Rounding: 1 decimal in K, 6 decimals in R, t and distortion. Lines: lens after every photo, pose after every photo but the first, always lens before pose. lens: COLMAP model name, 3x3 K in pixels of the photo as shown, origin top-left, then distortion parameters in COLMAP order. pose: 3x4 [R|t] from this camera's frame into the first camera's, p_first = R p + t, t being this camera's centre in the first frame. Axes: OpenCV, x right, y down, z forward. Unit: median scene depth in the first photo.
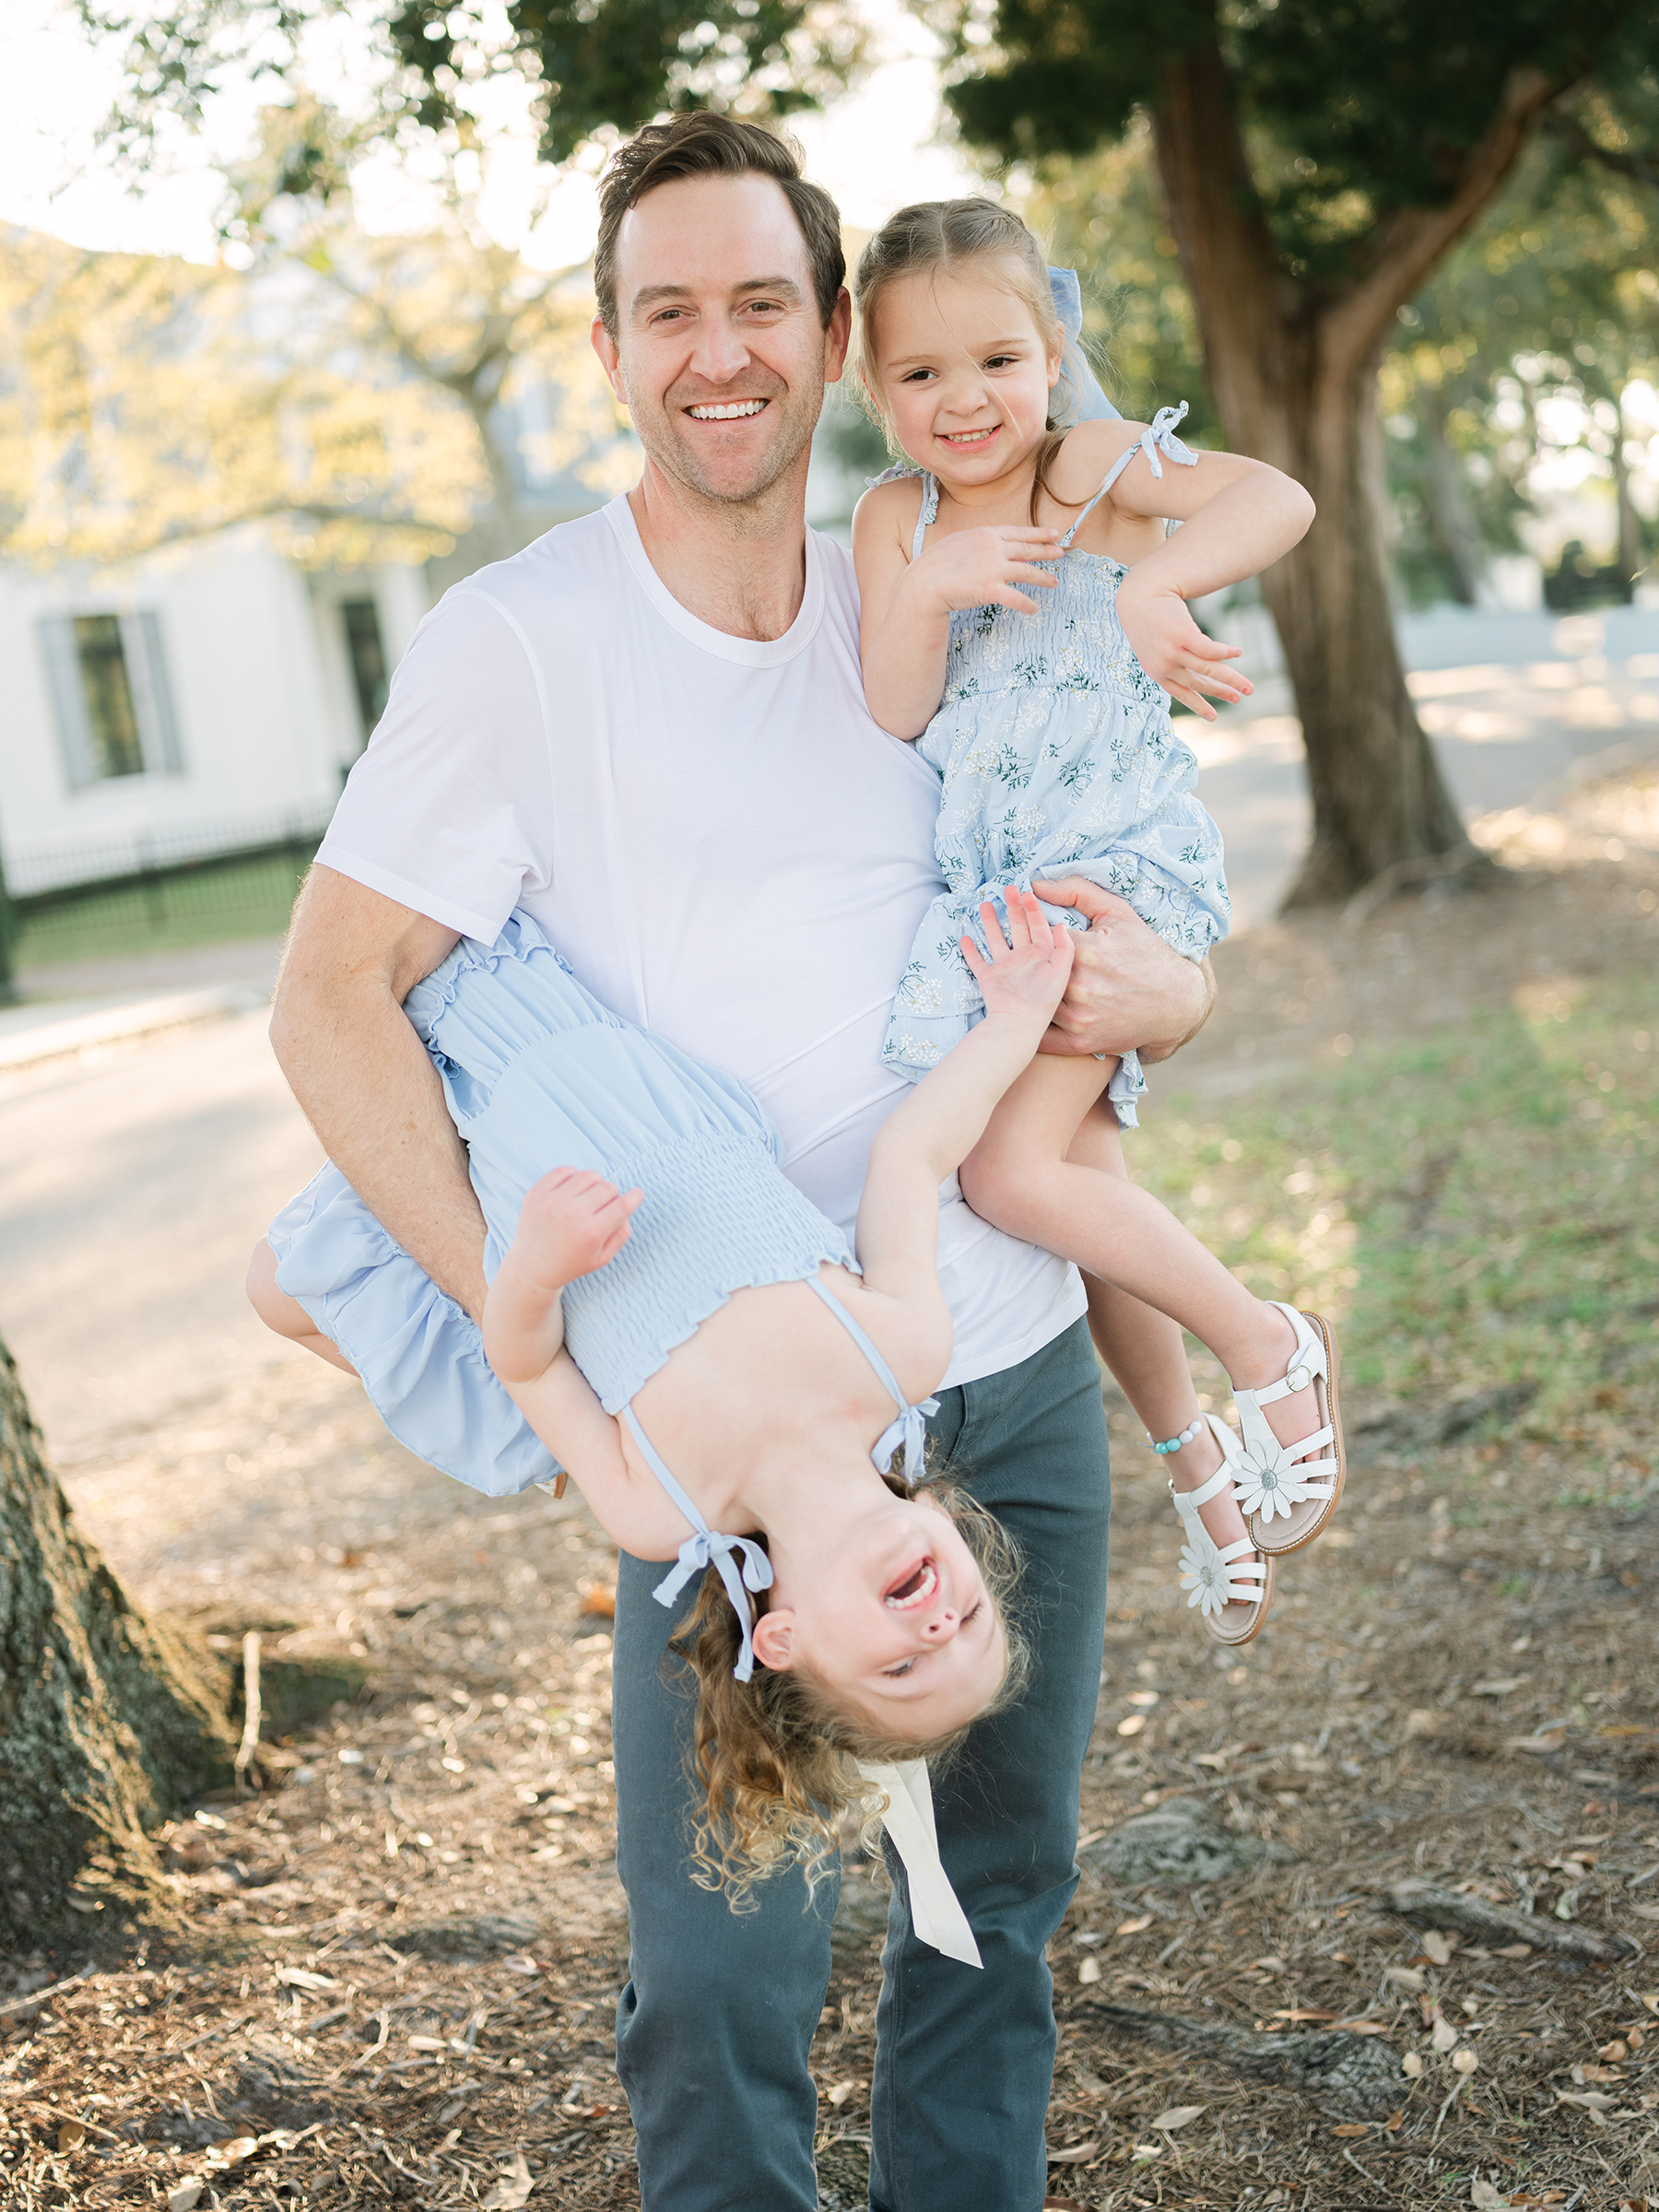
lens RADIAL K [[3207.1, 0, 829.5], [0, 3207.1, 1106.0], [0, 0, 1]] dist [-0.001256, 0.014073]
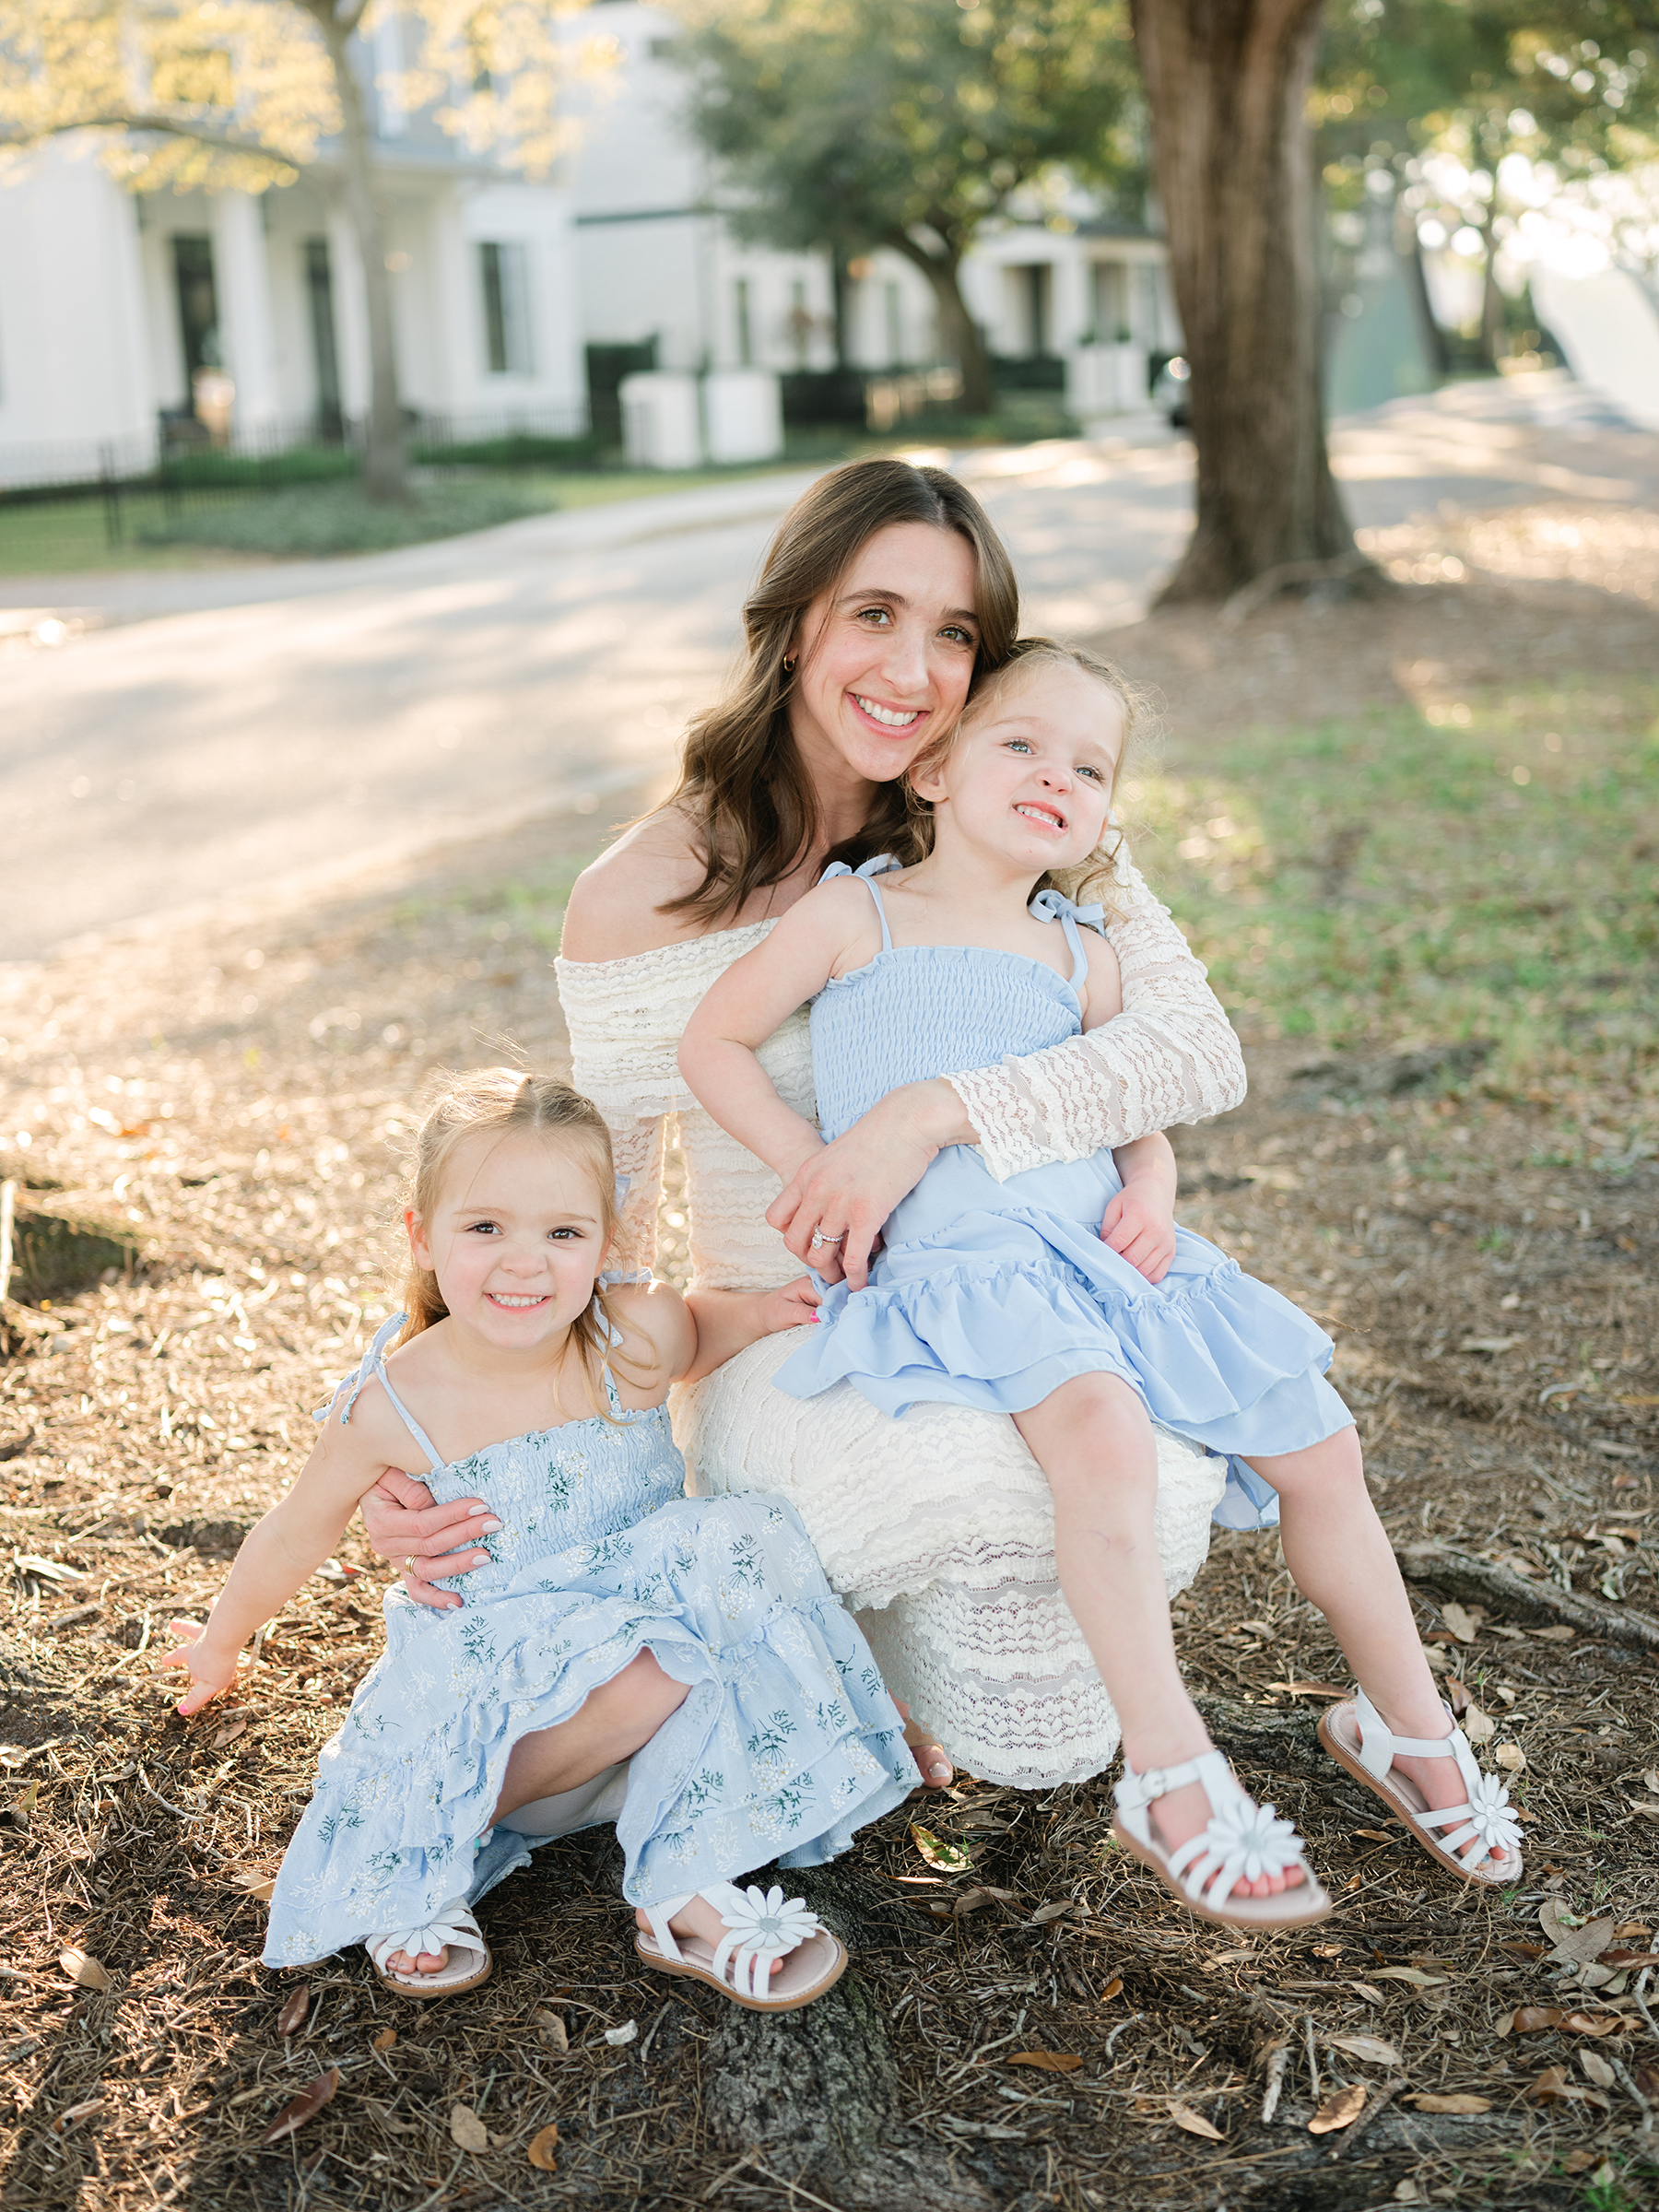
lens RADIAL K [[3207.1, 0, 829.5], [0, 3207.1, 1106.0], [0, 0, 1]] dist [-0.001256, 0.014073]
pose [[0.994502, 0.079675, 0.067948, -0.030089], [-0.085085, 0.993089, 0.080838, 0.068823], [-0.061038, -0.086175, 0.994409, 0.182308]]
